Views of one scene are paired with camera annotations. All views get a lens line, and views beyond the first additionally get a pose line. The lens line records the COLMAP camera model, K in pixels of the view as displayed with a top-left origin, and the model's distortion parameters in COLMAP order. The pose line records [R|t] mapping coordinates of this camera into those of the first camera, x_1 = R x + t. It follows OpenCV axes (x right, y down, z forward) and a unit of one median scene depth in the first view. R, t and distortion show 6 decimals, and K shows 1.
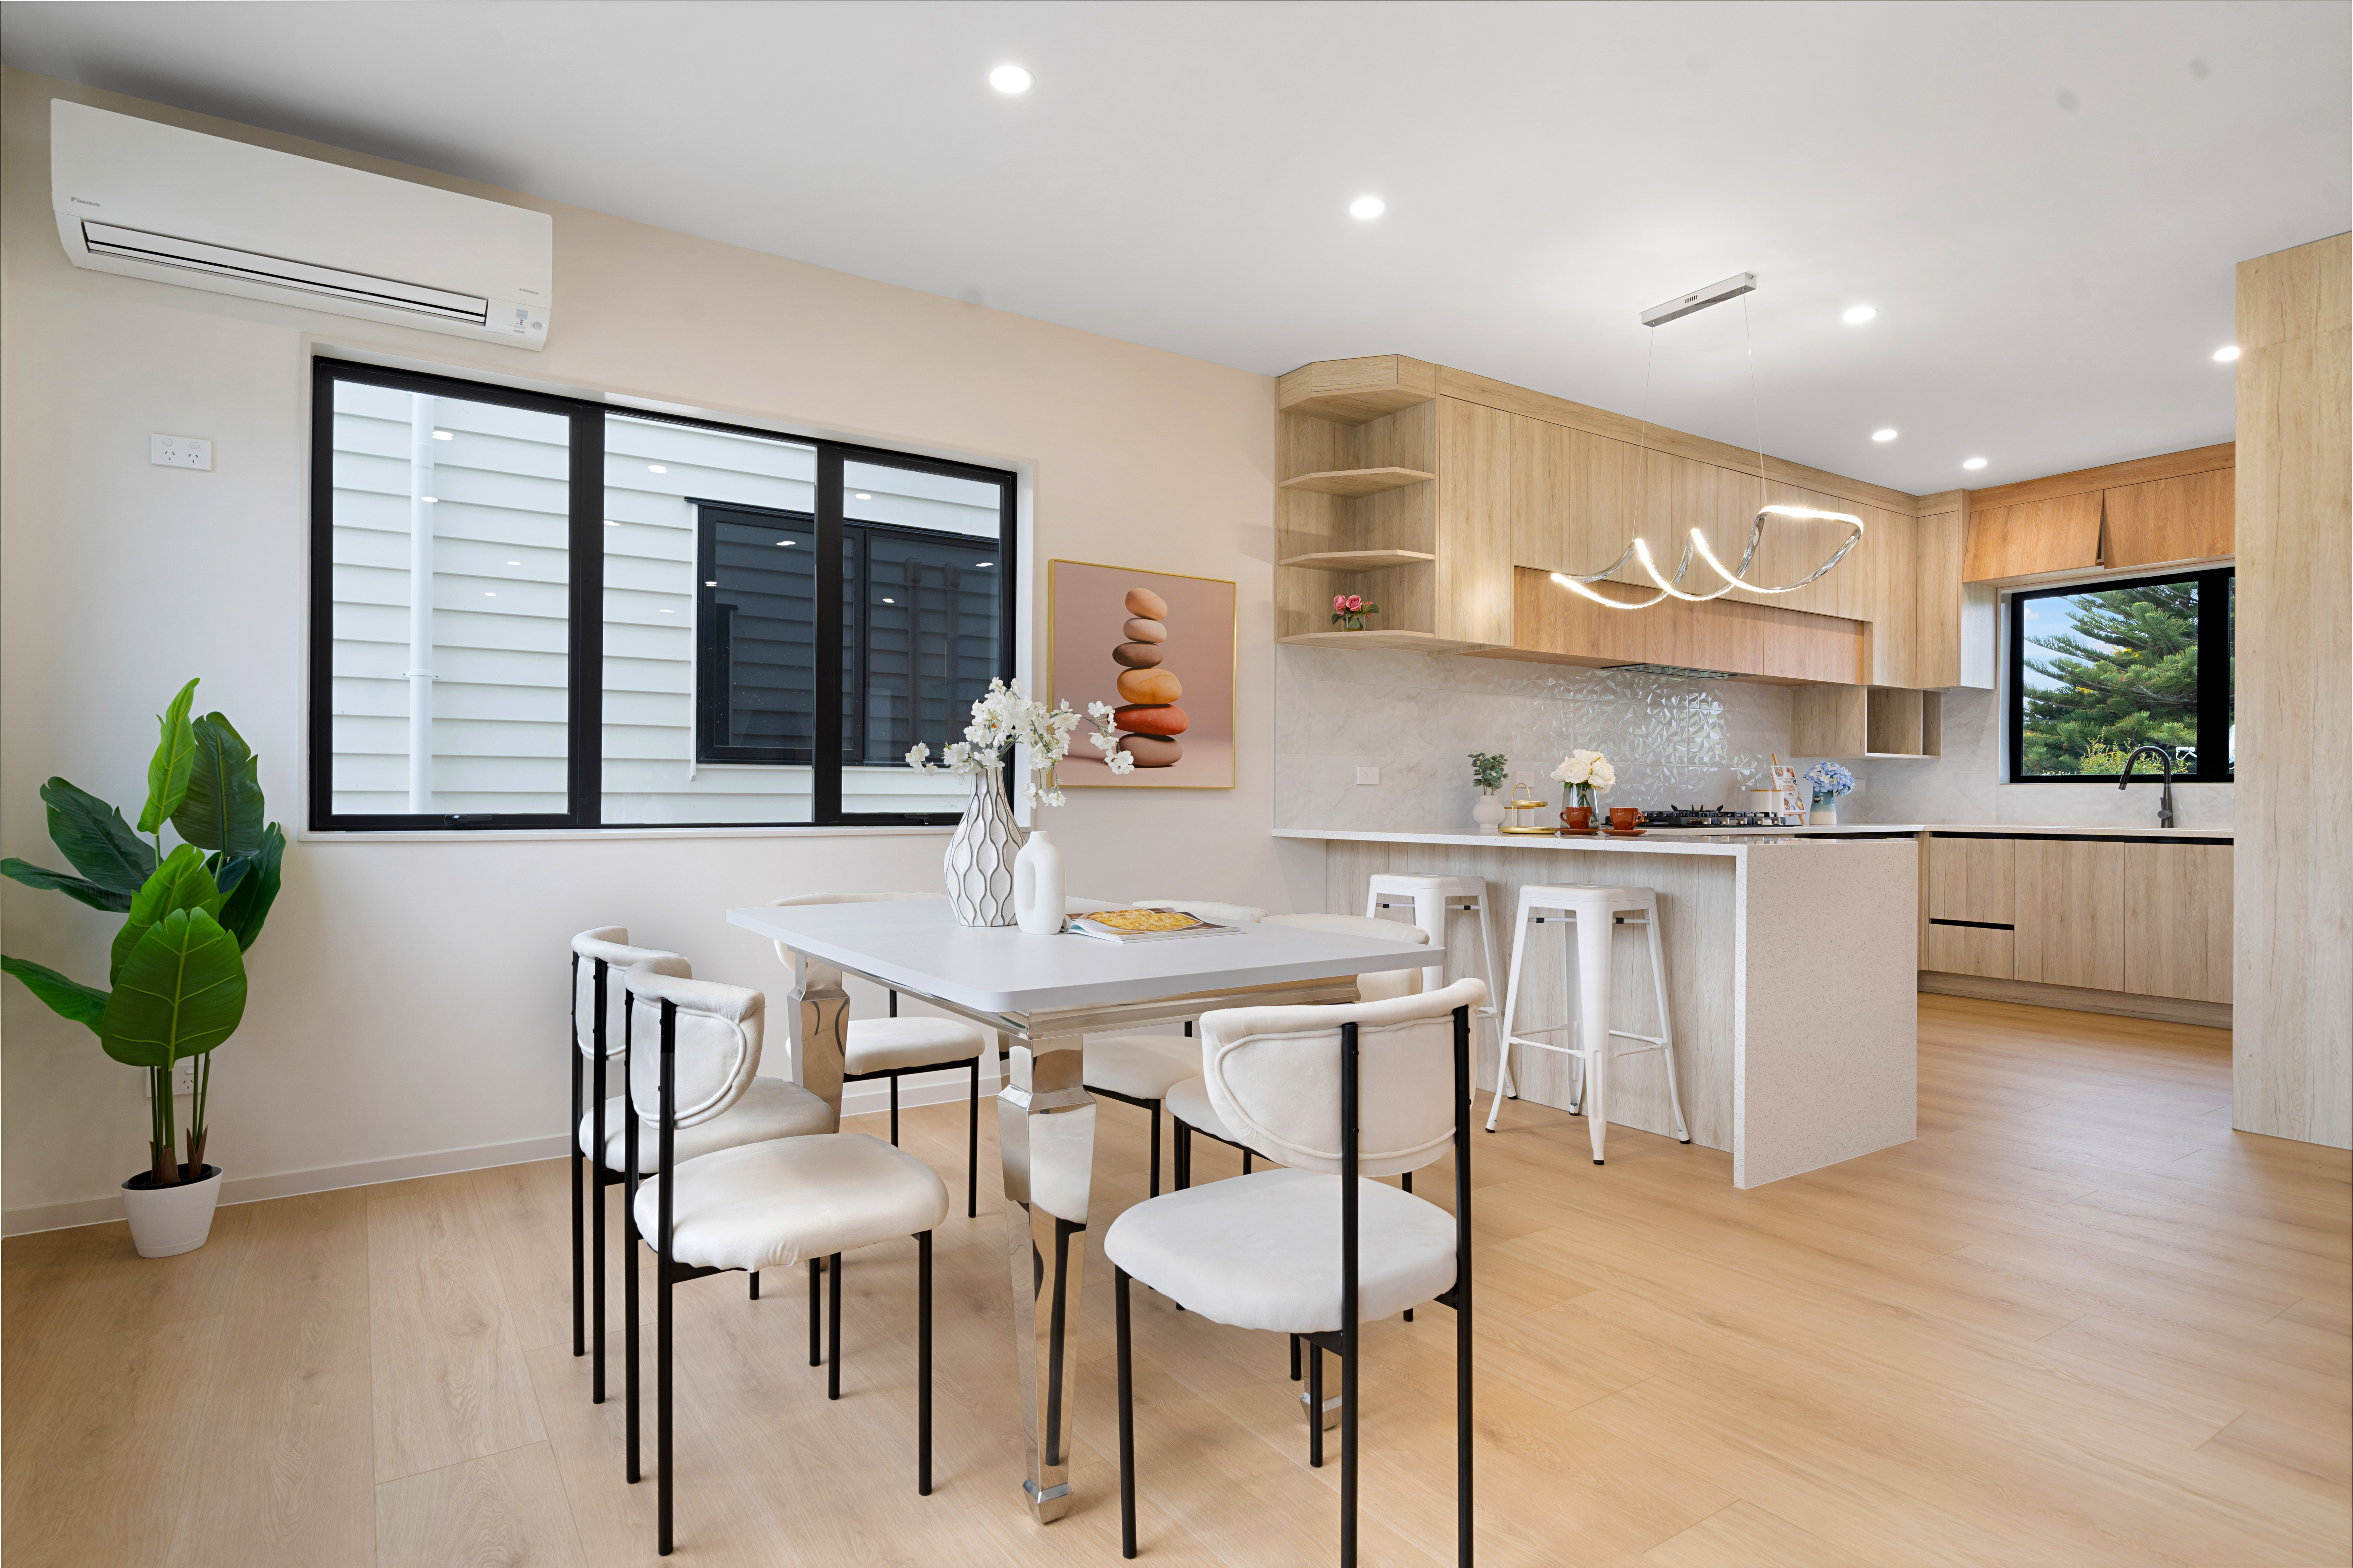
lens RADIAL K [[1217.3, 0, 1176.0], [0, 1217.3, 795.6], [0, 0, 1]] dist [0.003135, 0.000713]
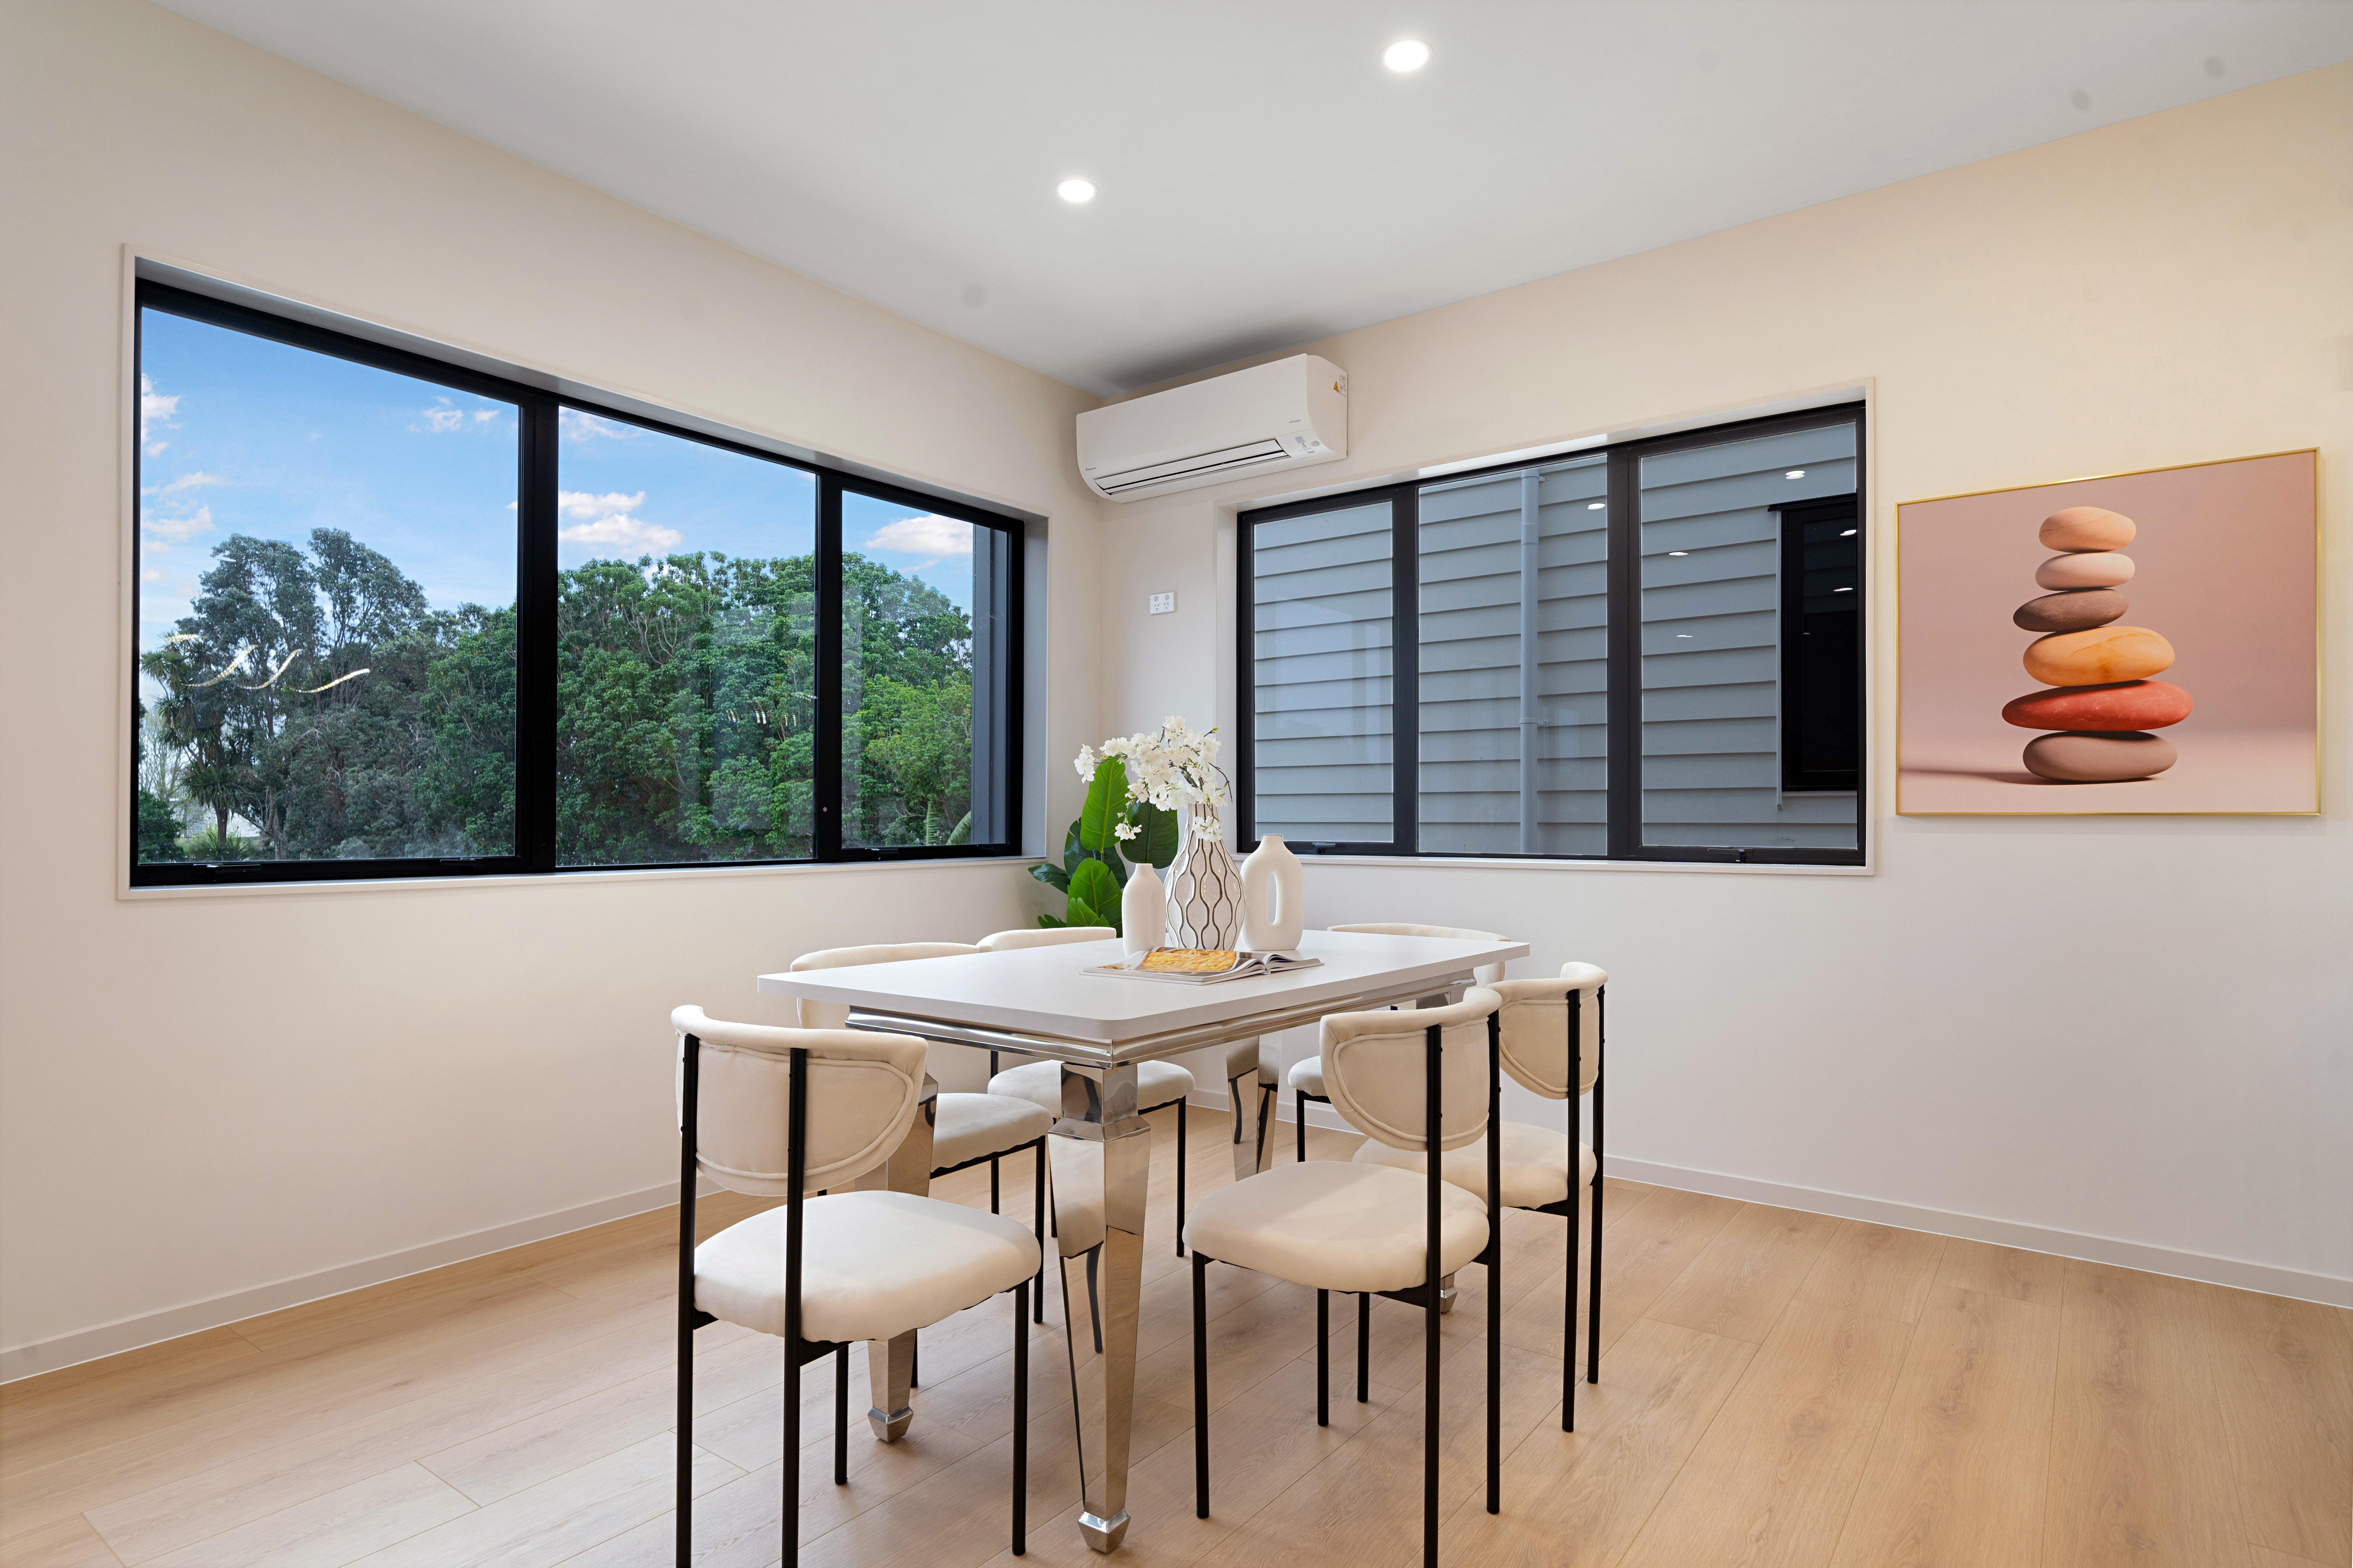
lens RADIAL K [[1242.9, 0, 1186.8], [0, 1242.9, 795.9], [0, 0, 1]] dist [0.001459, 0.000565]
pose [[0.331944, -0.022161, -0.943039, 0.331088], [-0.000478, 0.999720, -0.023662, -0.000680], [0.943299, 0.008305, 0.331840, 0.254726]]
